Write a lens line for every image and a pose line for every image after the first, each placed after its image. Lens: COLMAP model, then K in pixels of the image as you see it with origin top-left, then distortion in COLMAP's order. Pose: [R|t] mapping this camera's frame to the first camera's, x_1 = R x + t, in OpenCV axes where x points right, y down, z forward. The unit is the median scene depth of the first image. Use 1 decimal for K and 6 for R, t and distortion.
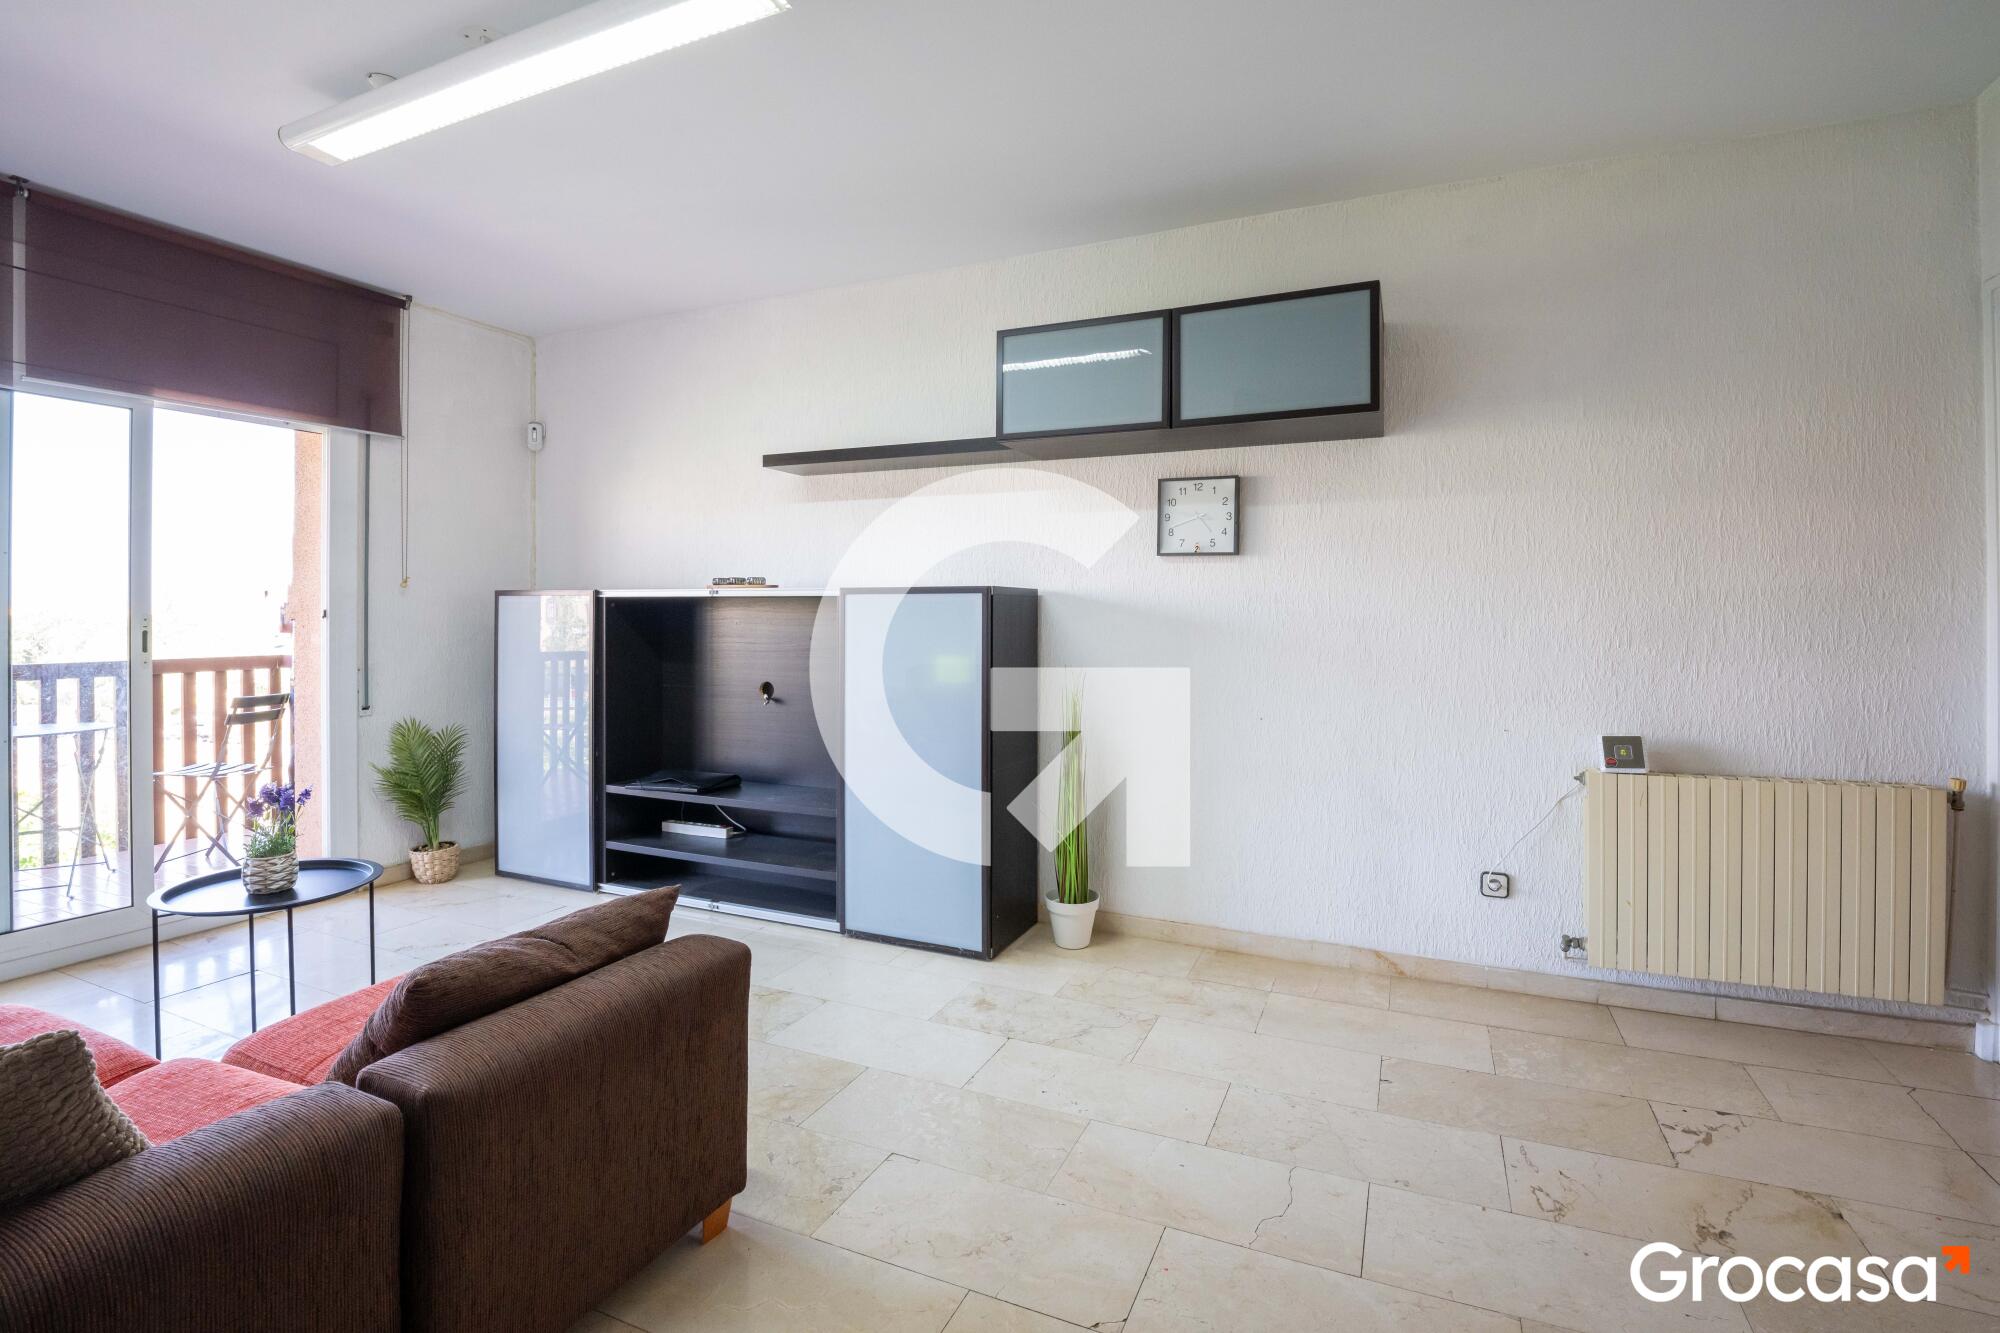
lens RADIAL K [[893.3, 0, 1006.2], [0, 893.3, 623.9], [0, 0, 1]] dist [-0.010374, -0.000630]
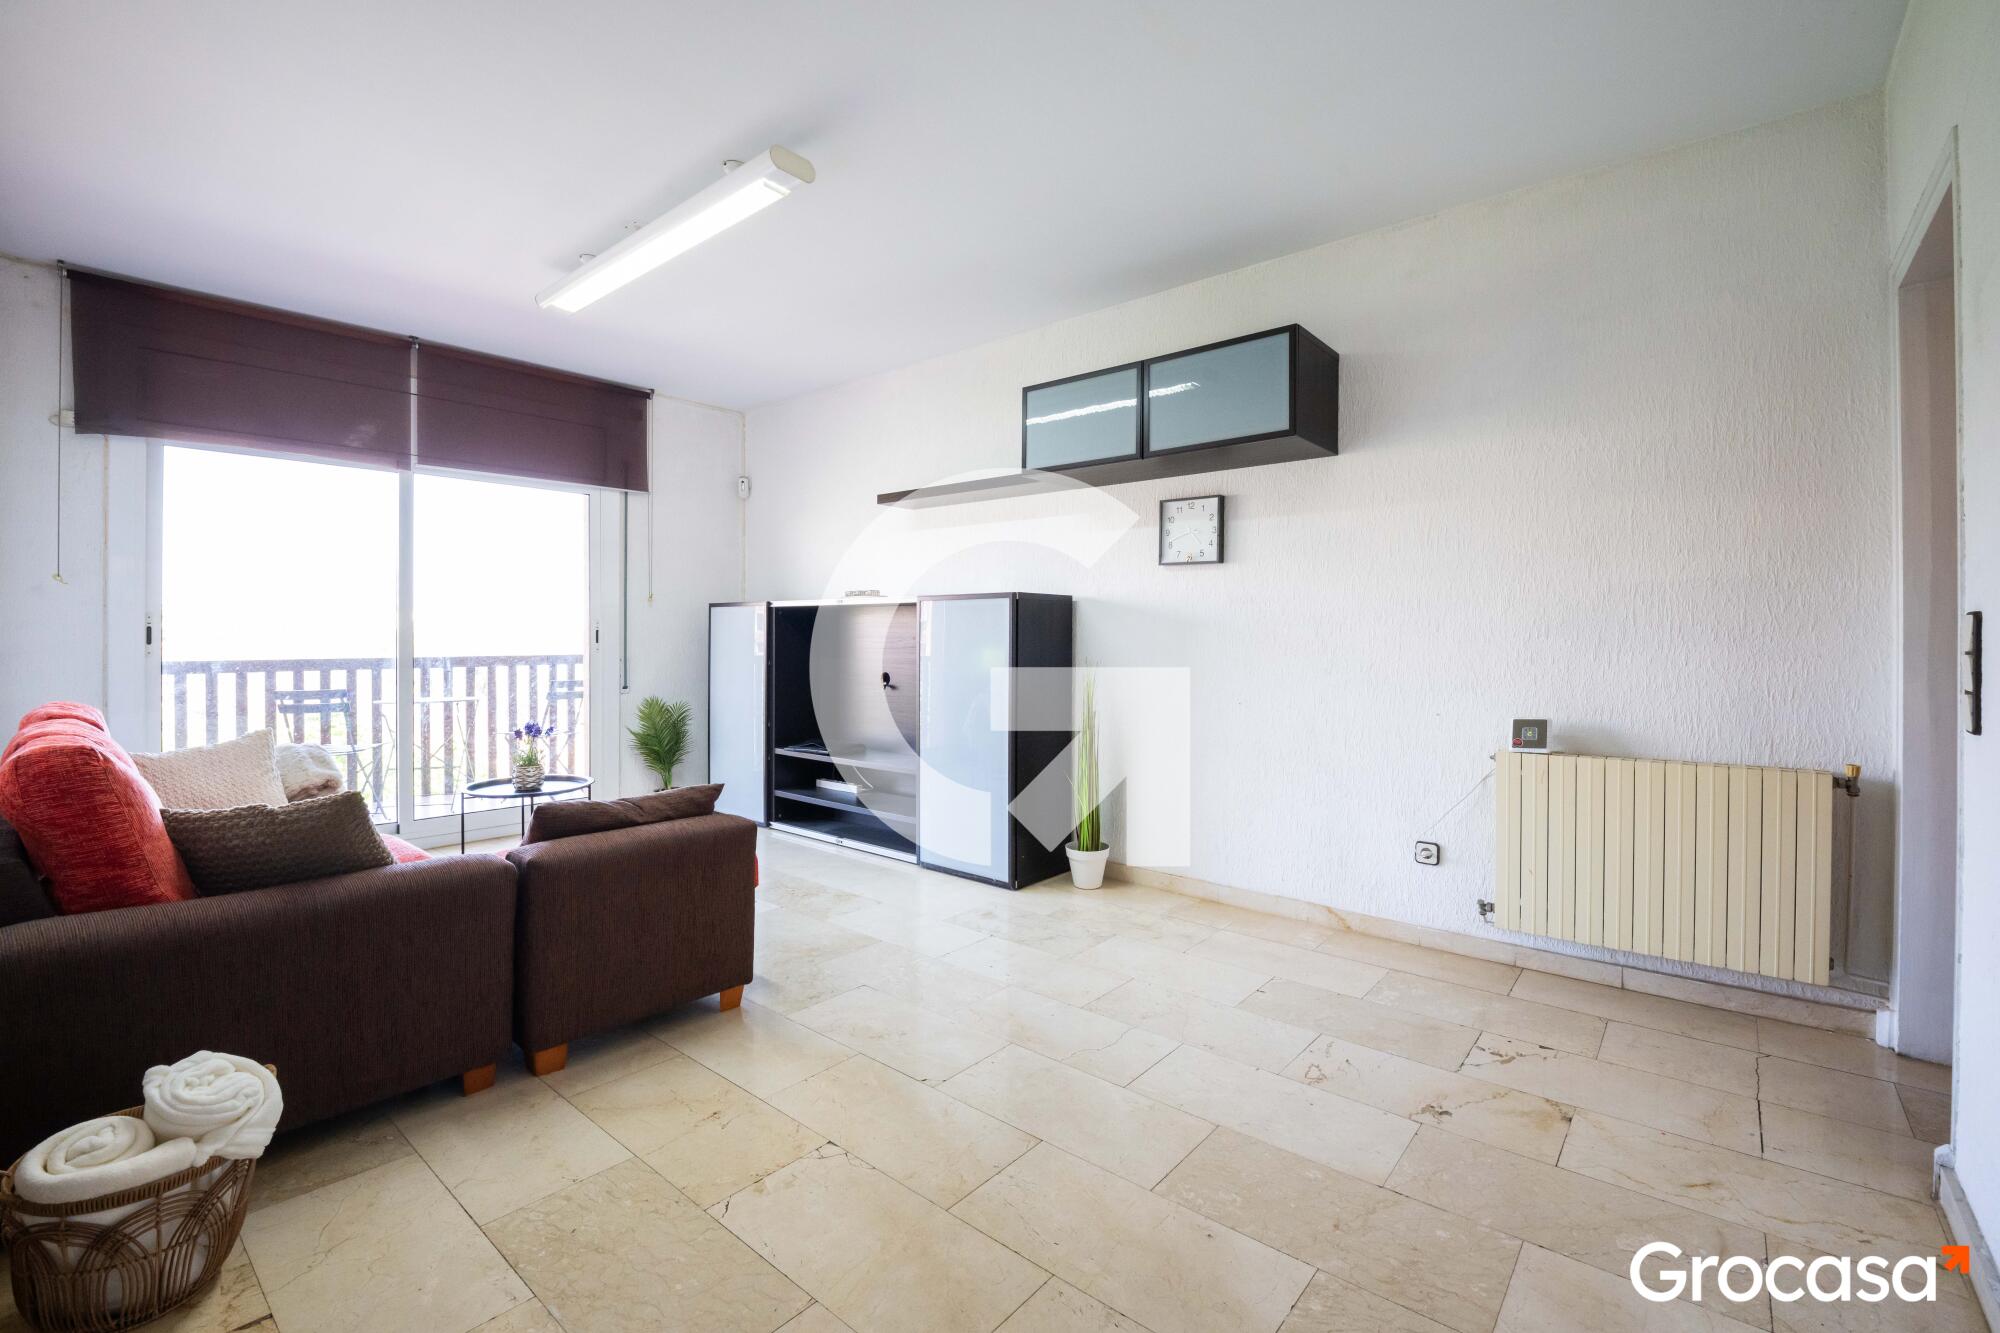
lens RADIAL K [[845.8, 0, 1005.1], [0, 845.8, 656.0], [0, 0, 1]] dist [-0.001193, -0.000307]
pose [[0.959319, 0.009920, -0.282151, 0.314751], [-0.006977, 0.999910, 0.011432, 0.035338], [0.282239, -0.008998, 0.959302, -0.150359]]
